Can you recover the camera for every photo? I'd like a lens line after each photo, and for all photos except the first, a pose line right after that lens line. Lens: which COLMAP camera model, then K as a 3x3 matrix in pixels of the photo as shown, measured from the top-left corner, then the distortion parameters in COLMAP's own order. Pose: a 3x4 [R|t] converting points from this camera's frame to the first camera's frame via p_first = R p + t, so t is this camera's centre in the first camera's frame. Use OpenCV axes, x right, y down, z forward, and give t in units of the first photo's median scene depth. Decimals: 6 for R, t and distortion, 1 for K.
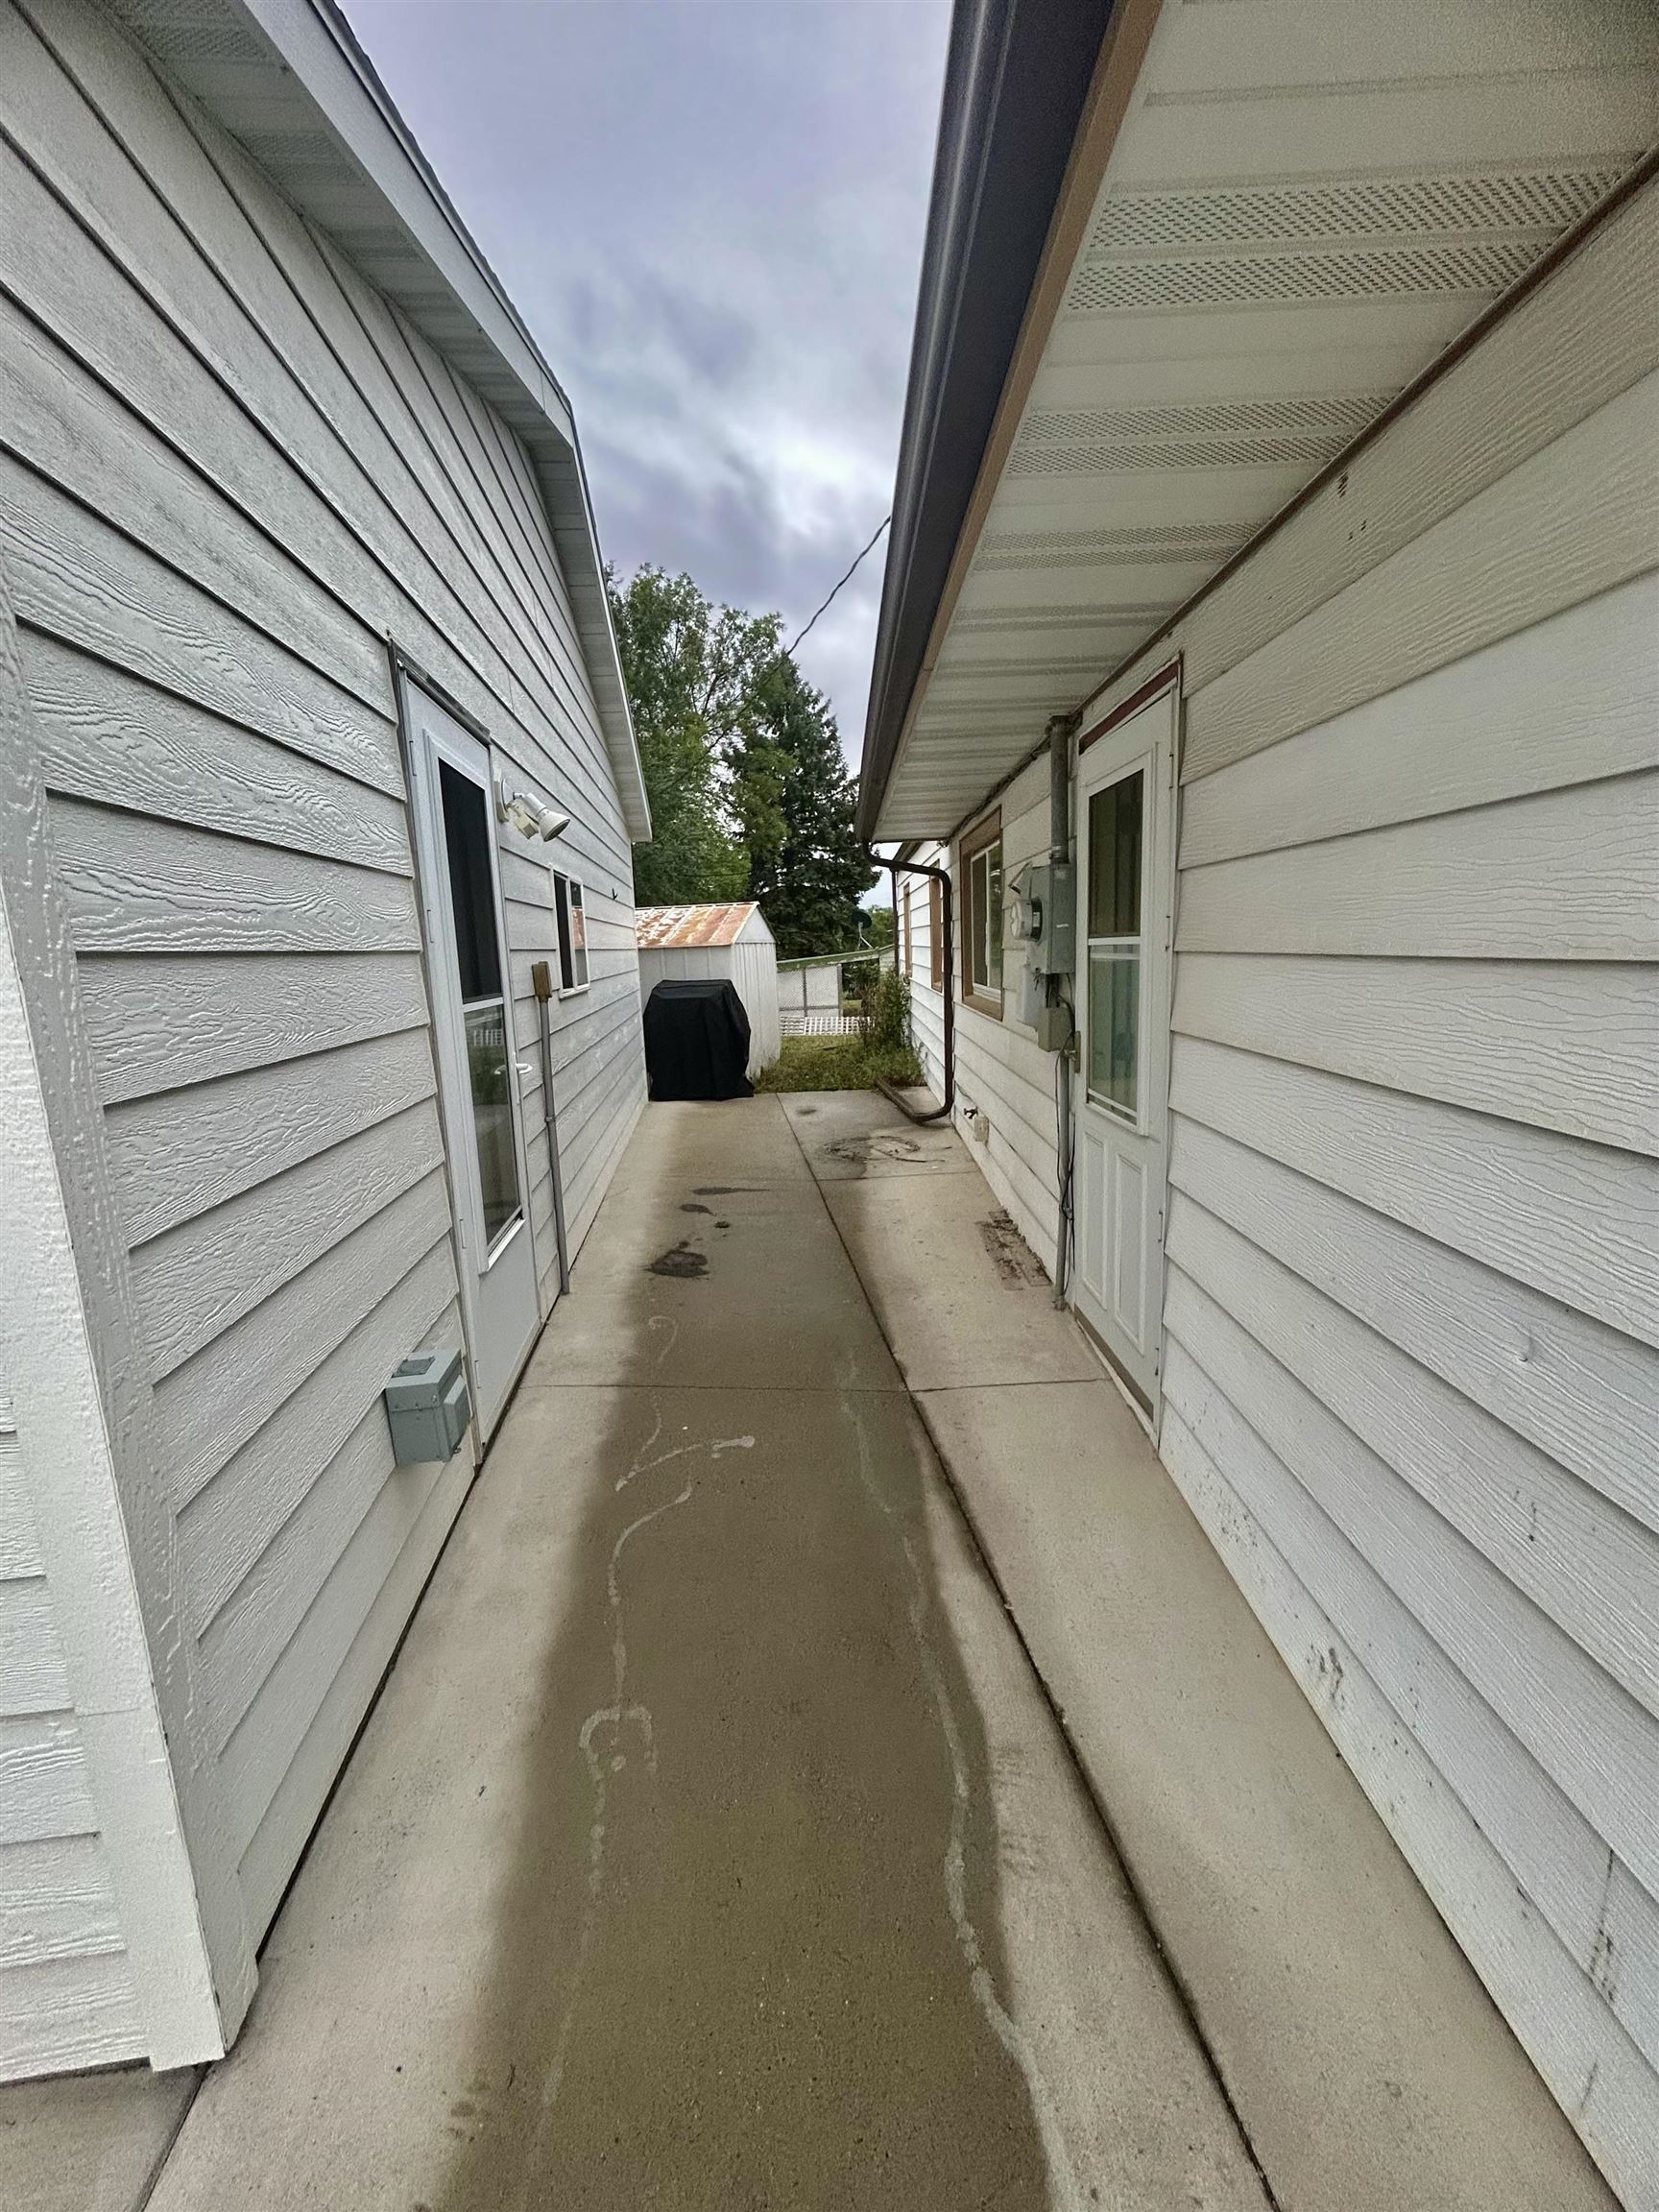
lens RADIAL K [[892.0, 0, 829.1], [0, 892.0, 1090.1], [0, 0, 1]] dist [-0.000175, 0.000238]
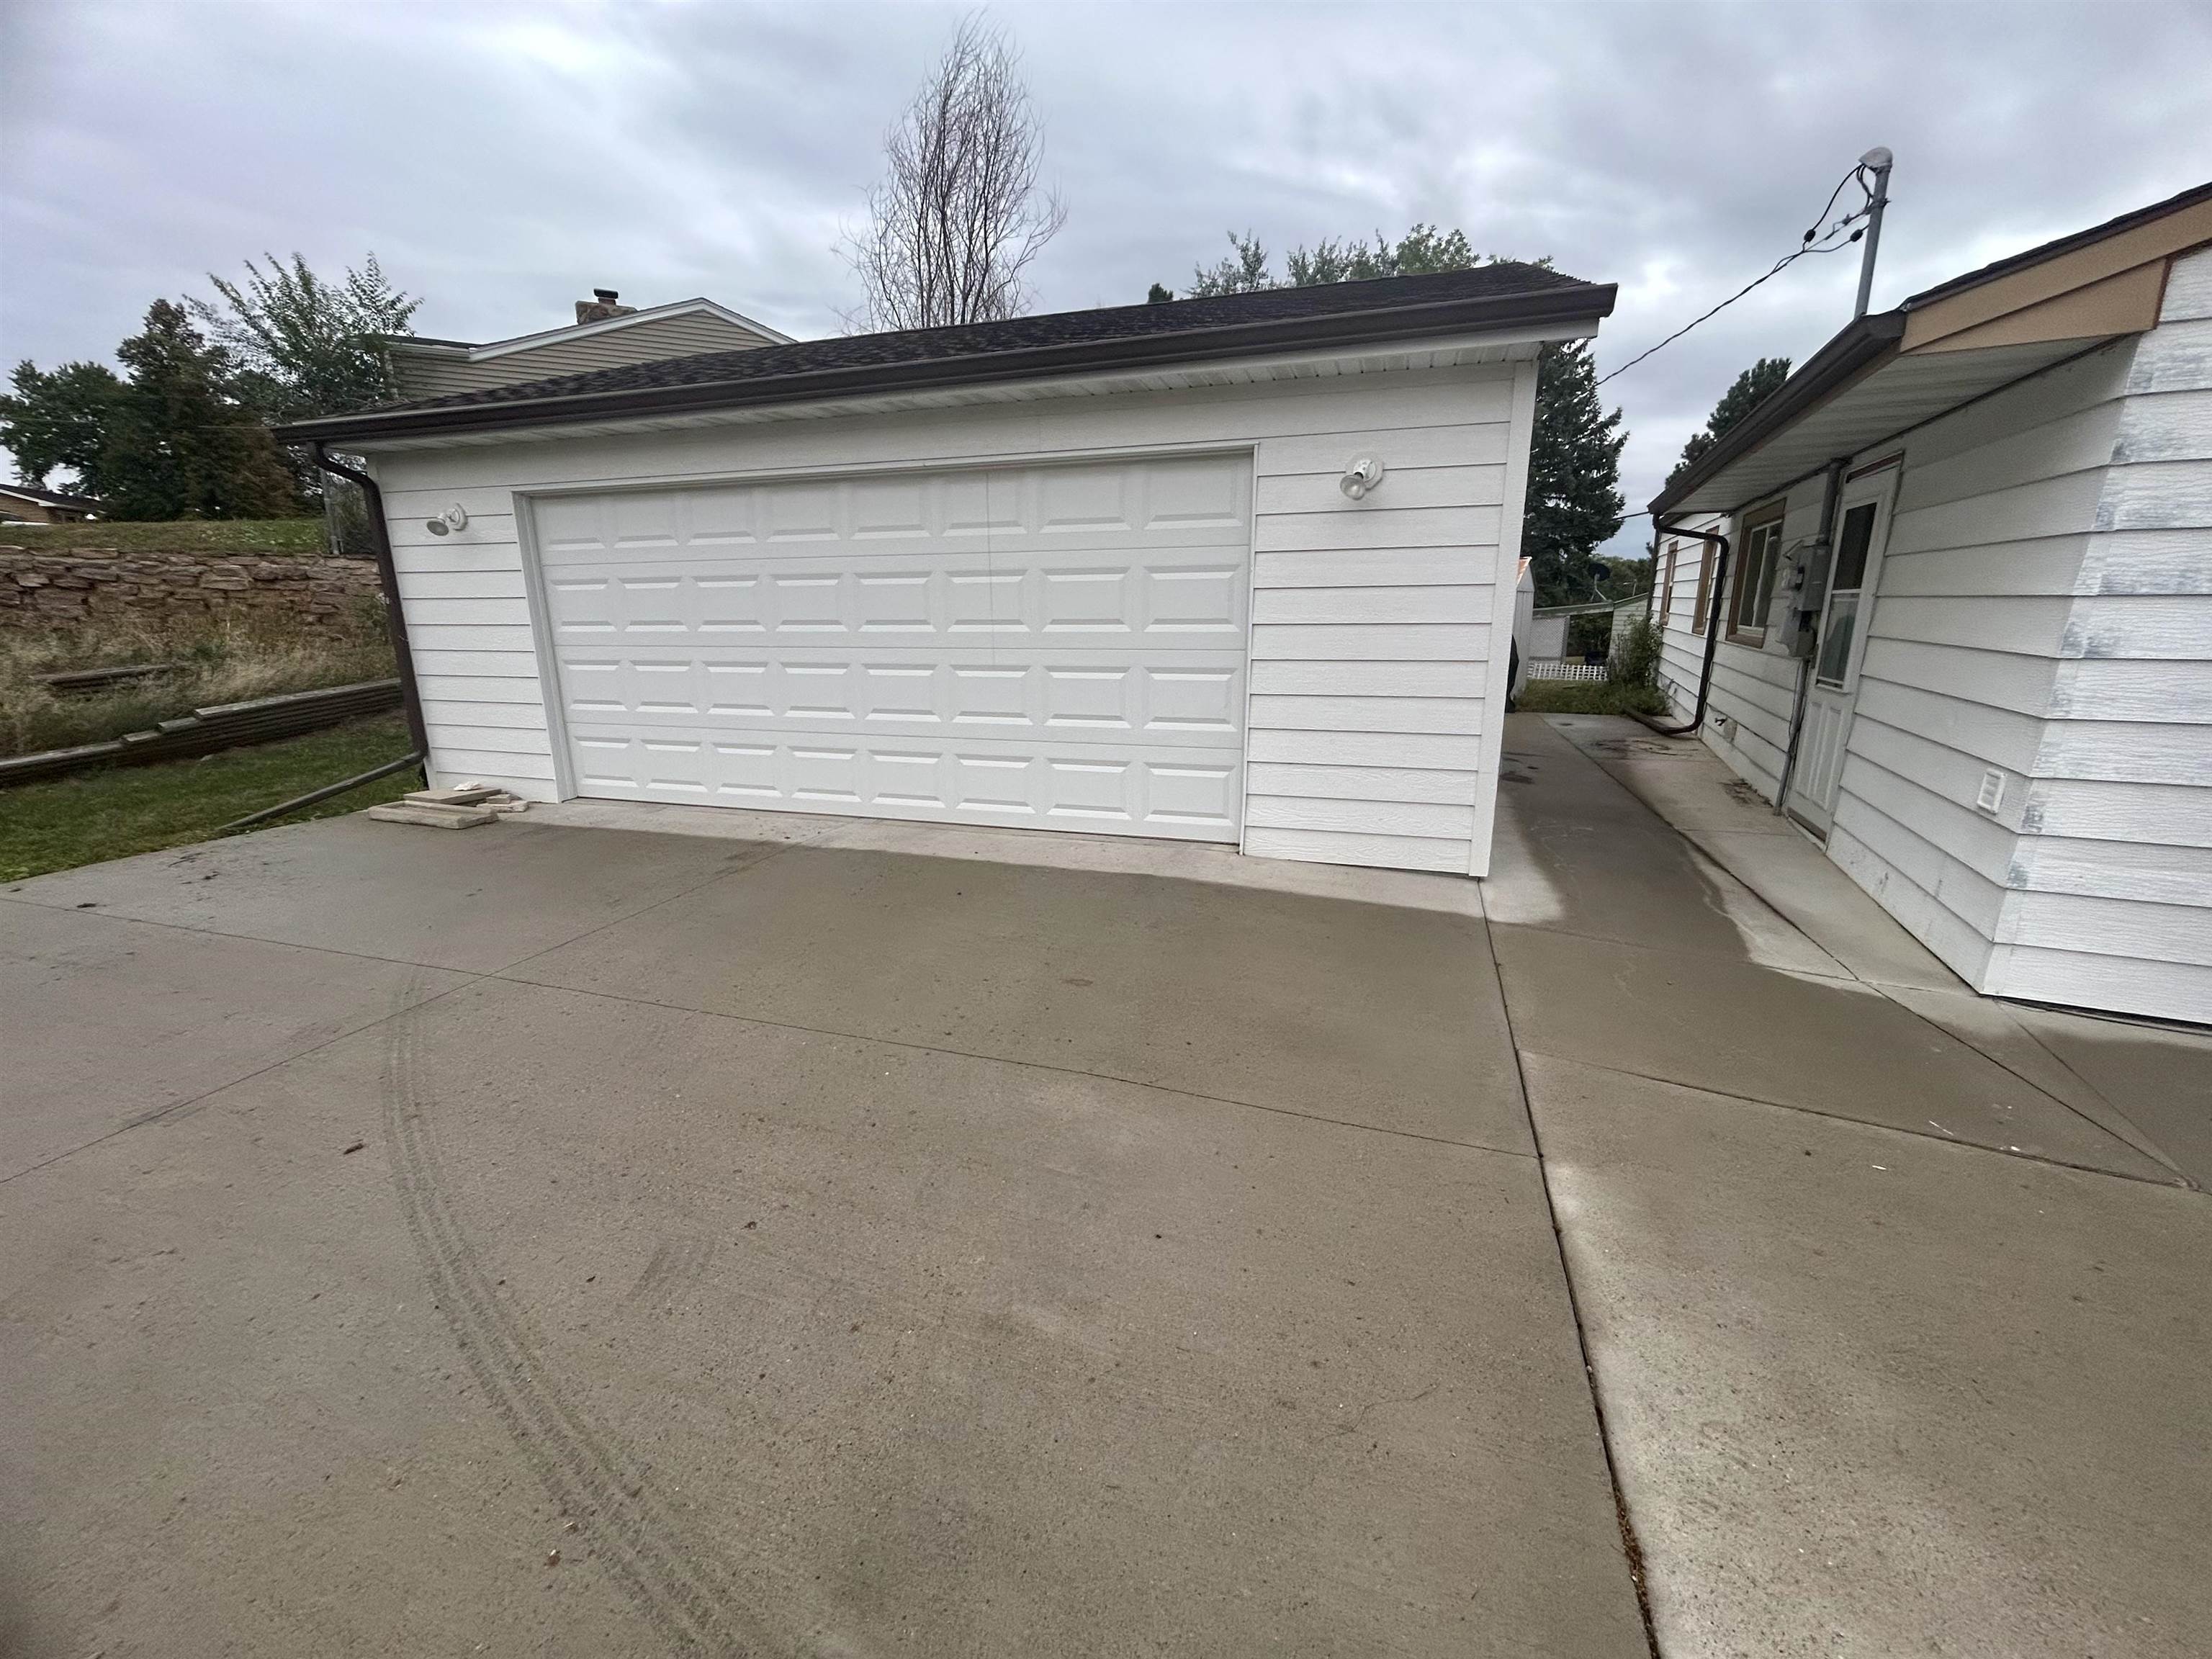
lens RADIAL K [[892.0, 0, 1103.9], [0, 892.0, 826.6], [0, 0, 1]] dist [-0.000175, 0.000238]
pose [[0.908357, 0.124038, -0.399377, -0.121462], [-0.086148, 0.990019, 0.111540, 0.104098], [0.409226, -0.066912, 0.909976, -0.580055]]
